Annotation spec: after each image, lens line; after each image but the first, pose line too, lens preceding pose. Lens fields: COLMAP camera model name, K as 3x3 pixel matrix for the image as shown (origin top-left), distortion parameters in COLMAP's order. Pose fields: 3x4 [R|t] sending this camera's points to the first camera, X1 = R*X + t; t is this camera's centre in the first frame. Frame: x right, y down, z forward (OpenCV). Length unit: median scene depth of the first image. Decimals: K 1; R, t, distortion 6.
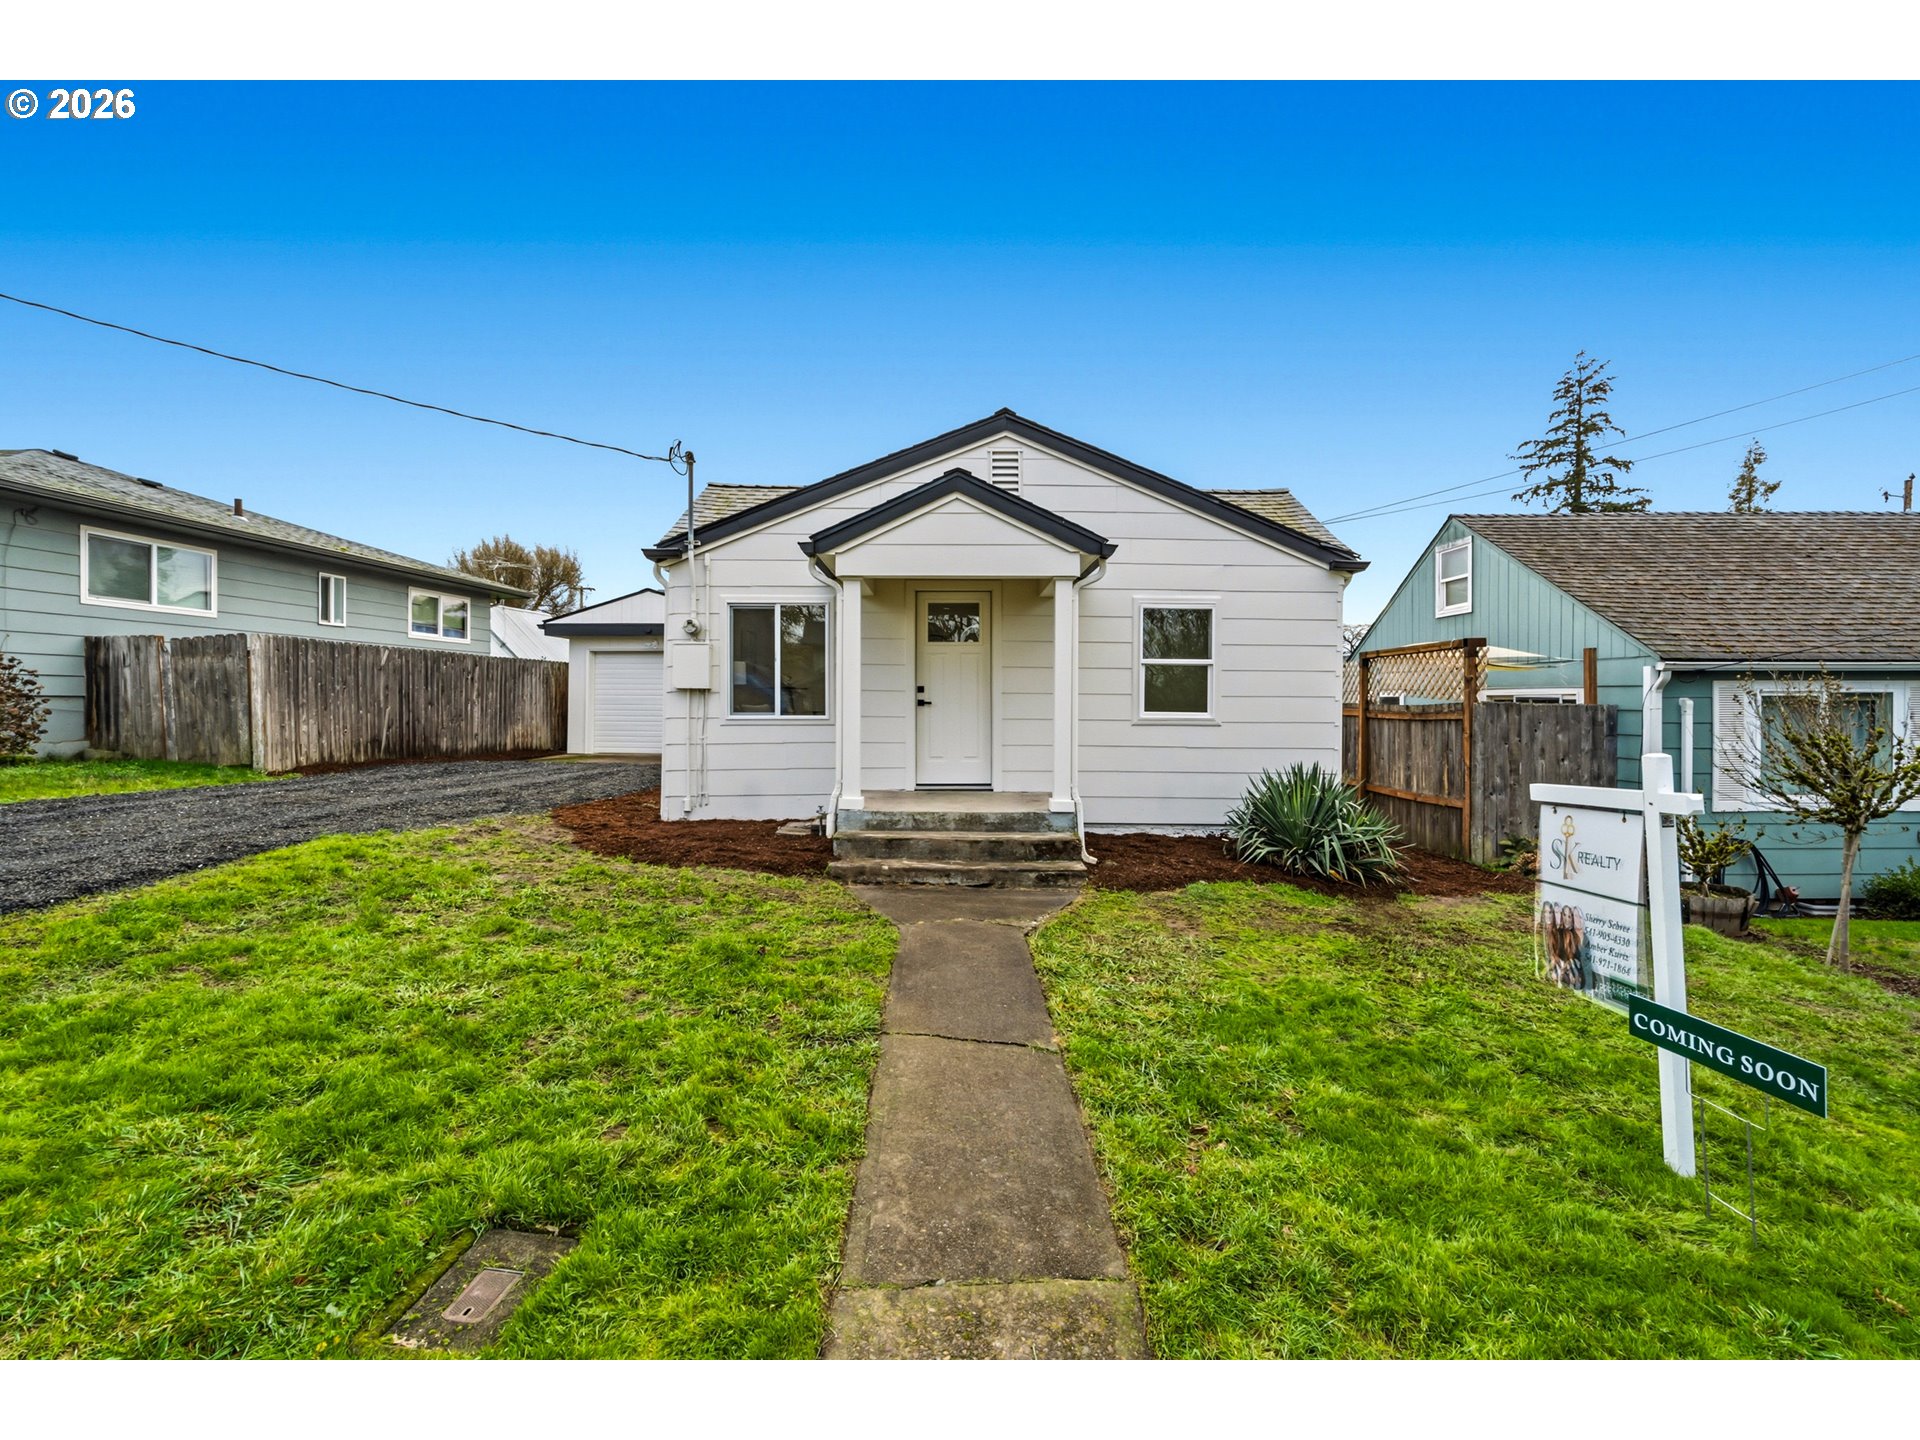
lens RADIAL K [[845.6, 0, 920.6], [0, 845.6, 707.3], [0, 0, 1]] dist [0.004166, -0.000332]
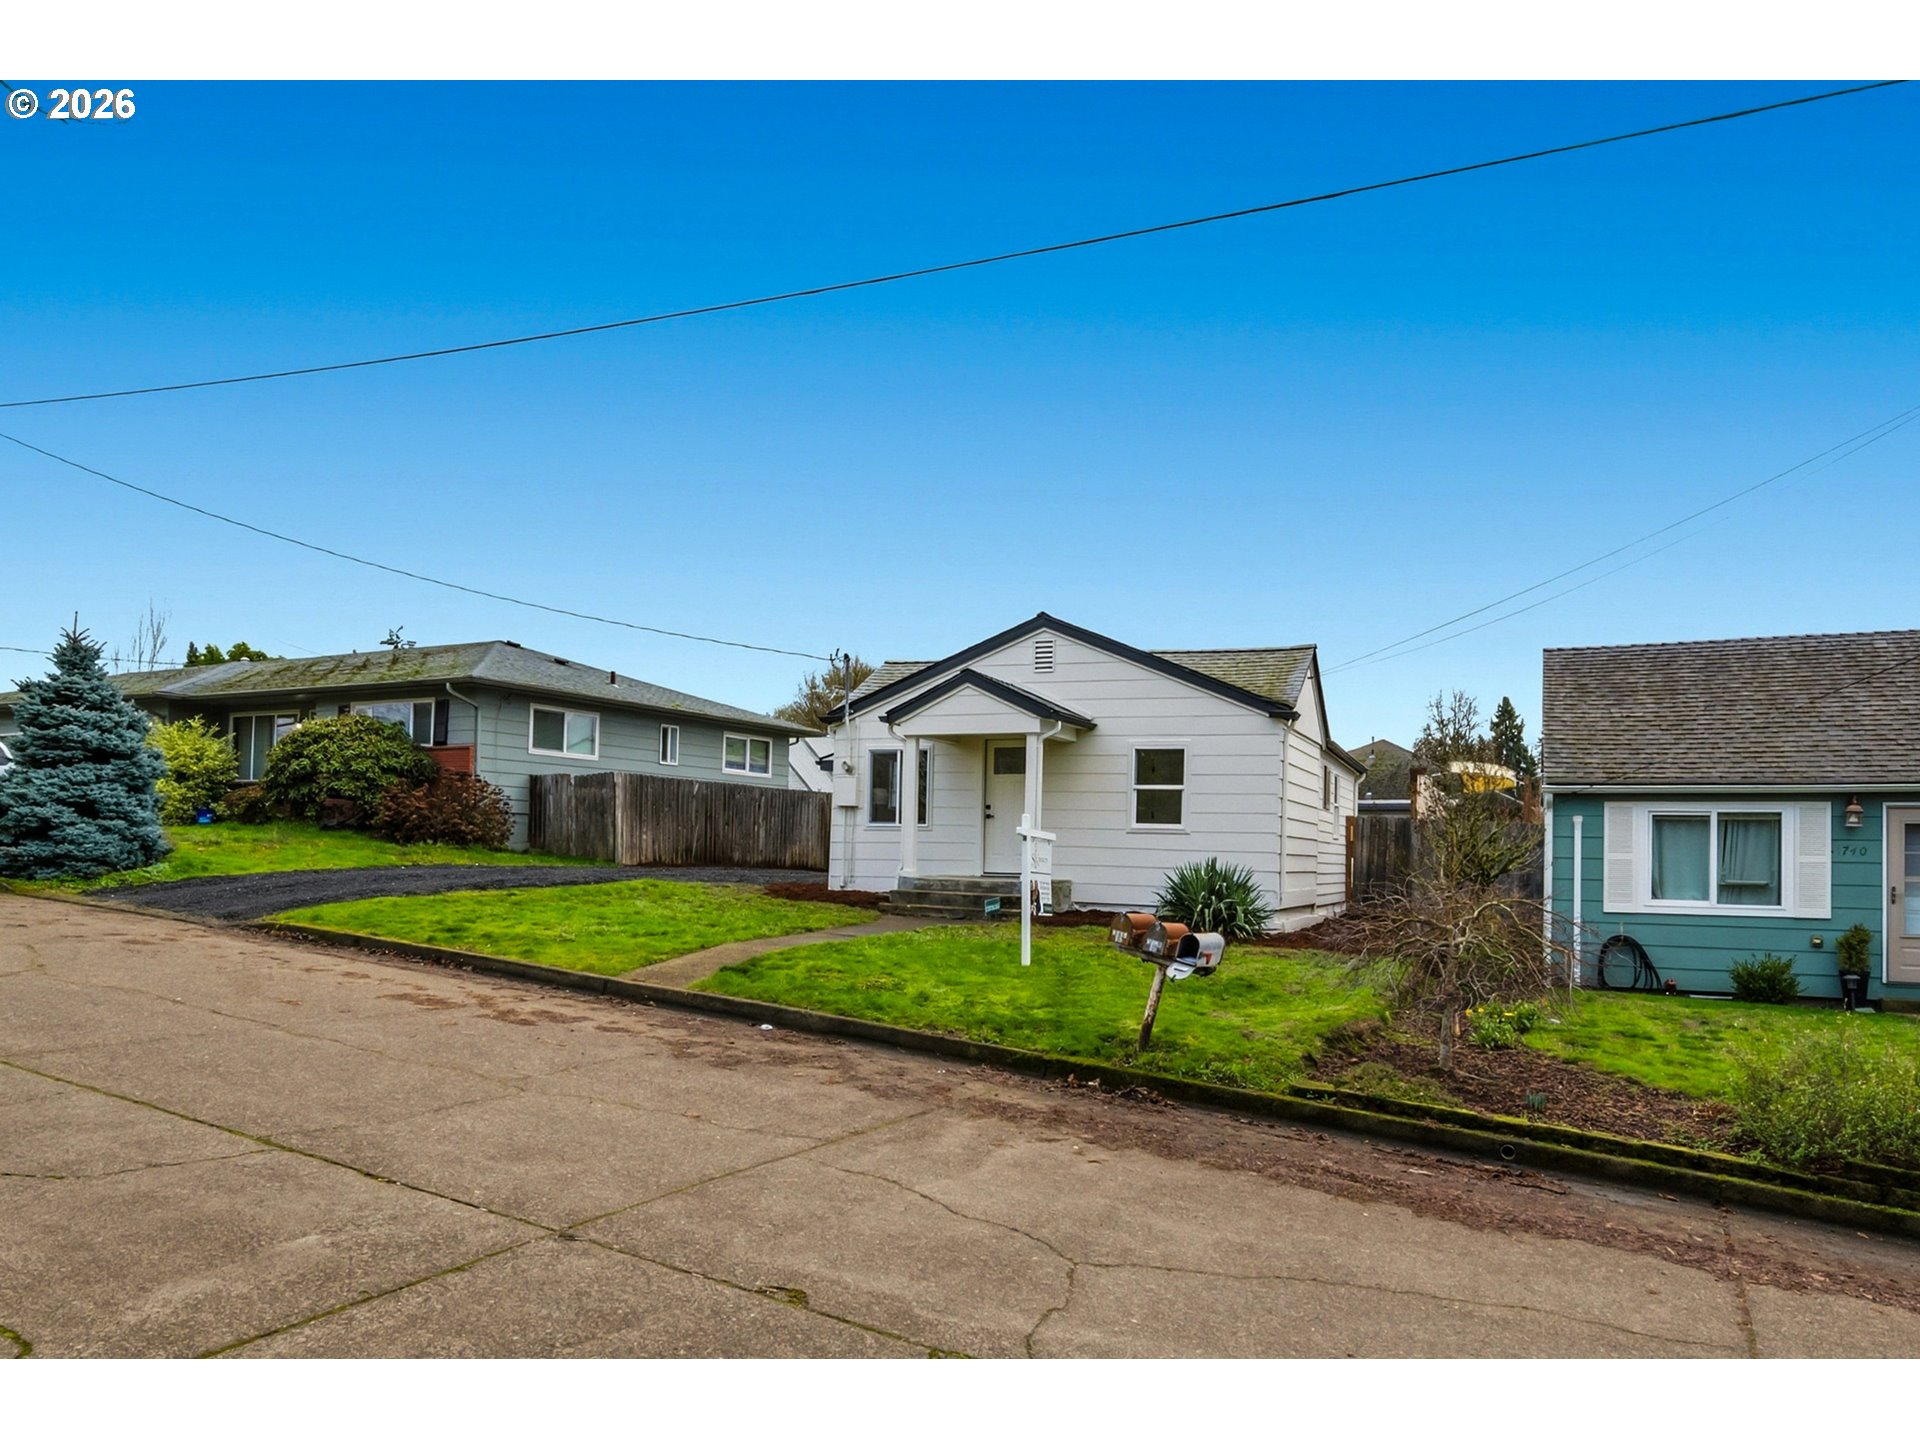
lens RADIAL K [[1176.1, 0, 922.7], [0, 1176.1, 822.5], [0, 0, 1]] dist [-0.006095, -0.000759]
pose [[0.914614, 0.008516, -0.404239, 0.678152], [-0.022500, 0.999301, -0.029856, 0.064642], [0.403702, 0.036402, 0.914166, -0.843241]]
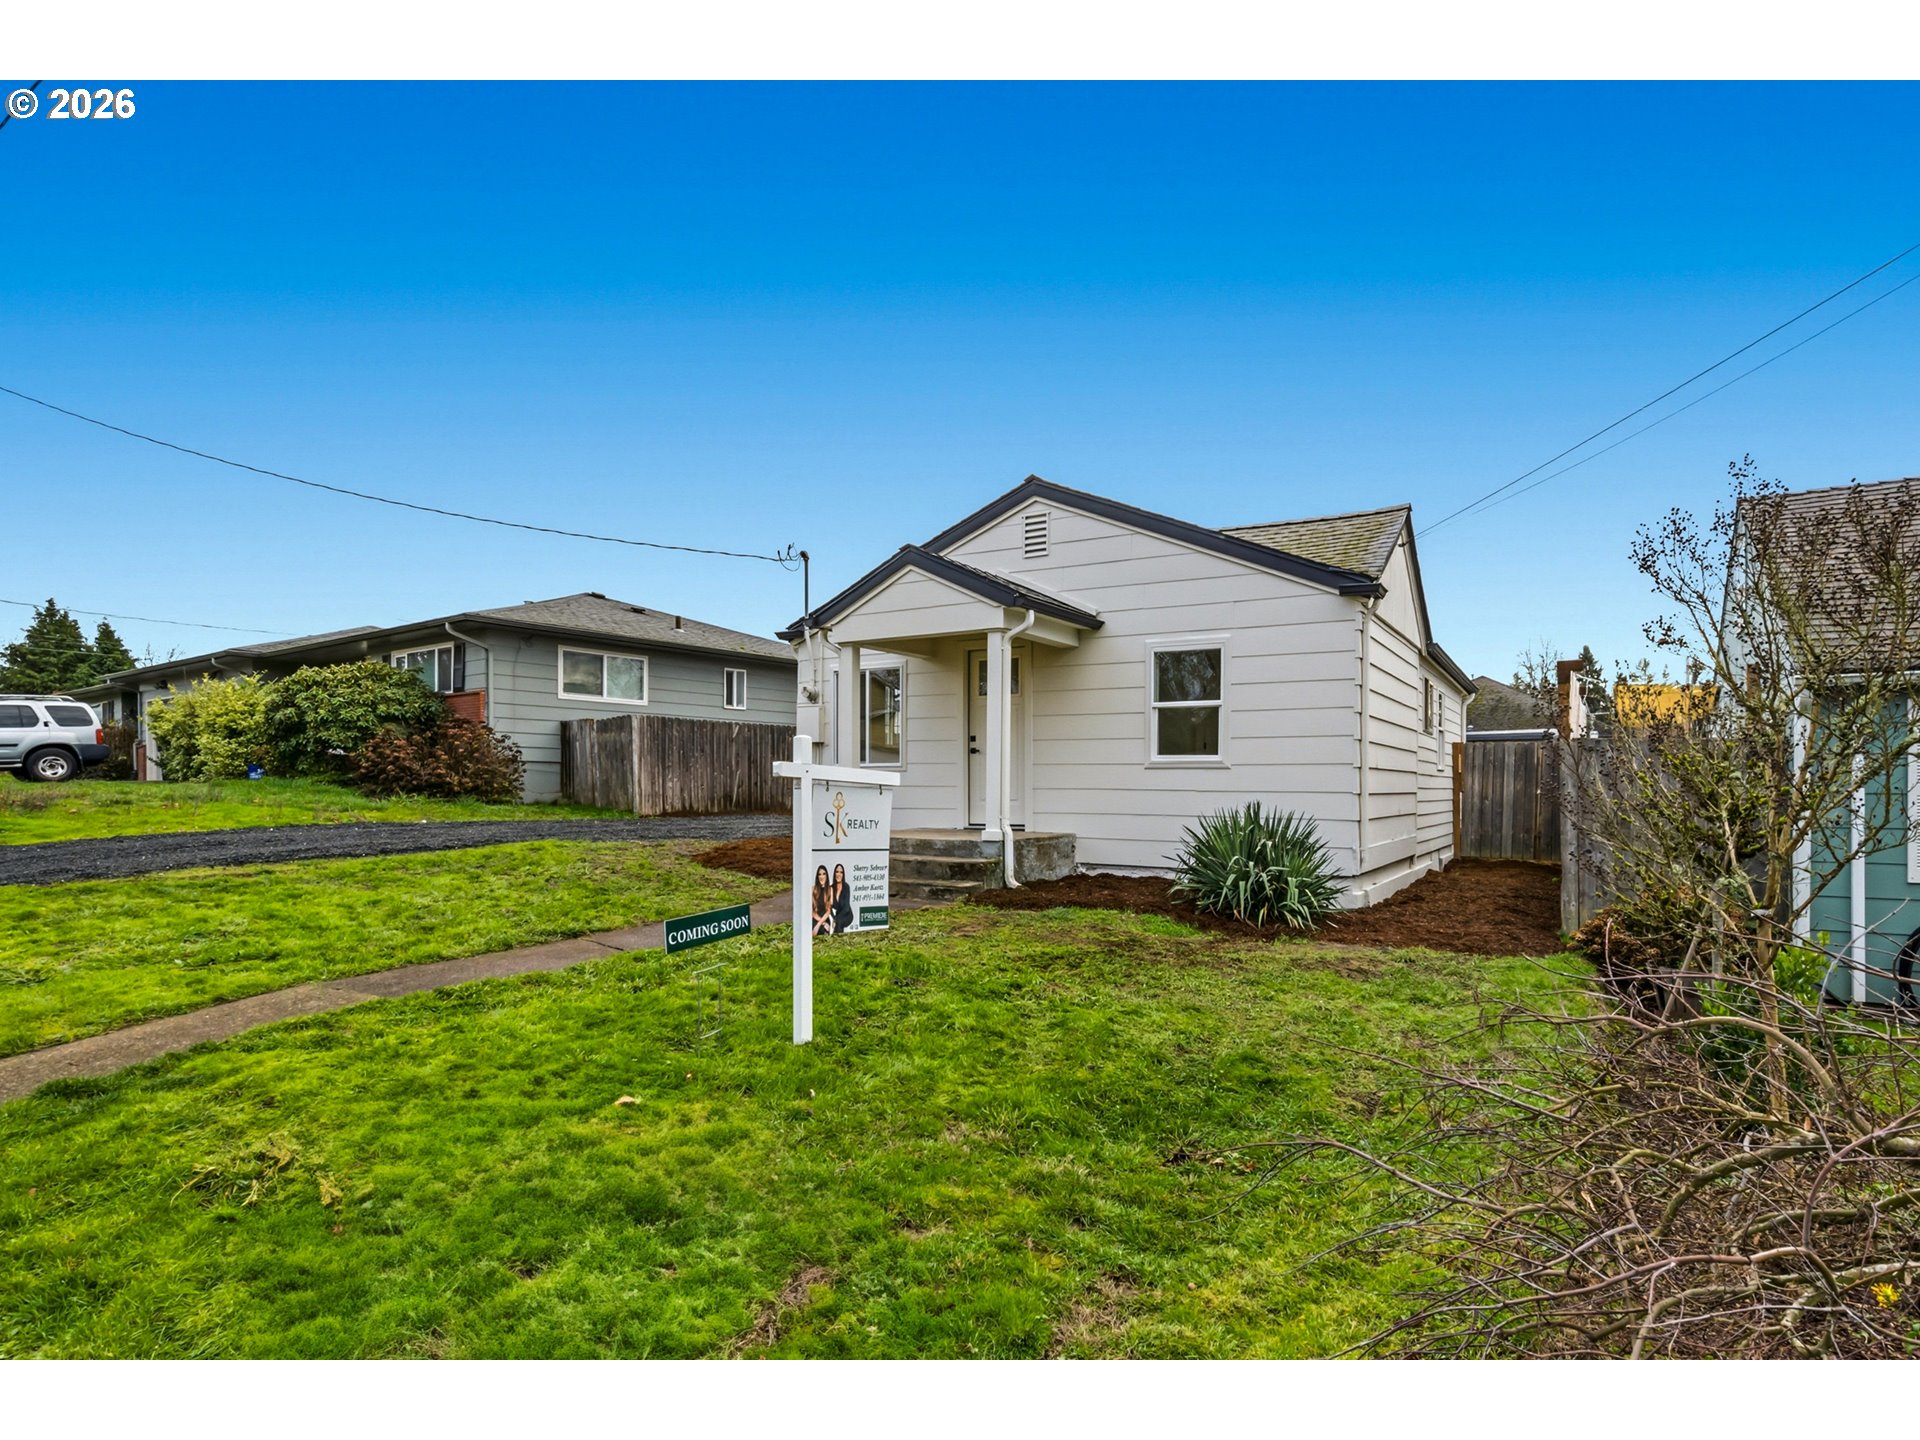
lens RADIAL K [[937.9, 0, 1021.2], [0, 937.9, 786.6], [0, 0, 1]] dist [0.002590, 0.000574]
pose [[0.879883, -0.000344, -0.475190, 0.611215], [-0.002832, 0.999978, -0.005969, 0.046639], [0.475182, 0.006598, 0.879863, -0.052453]]
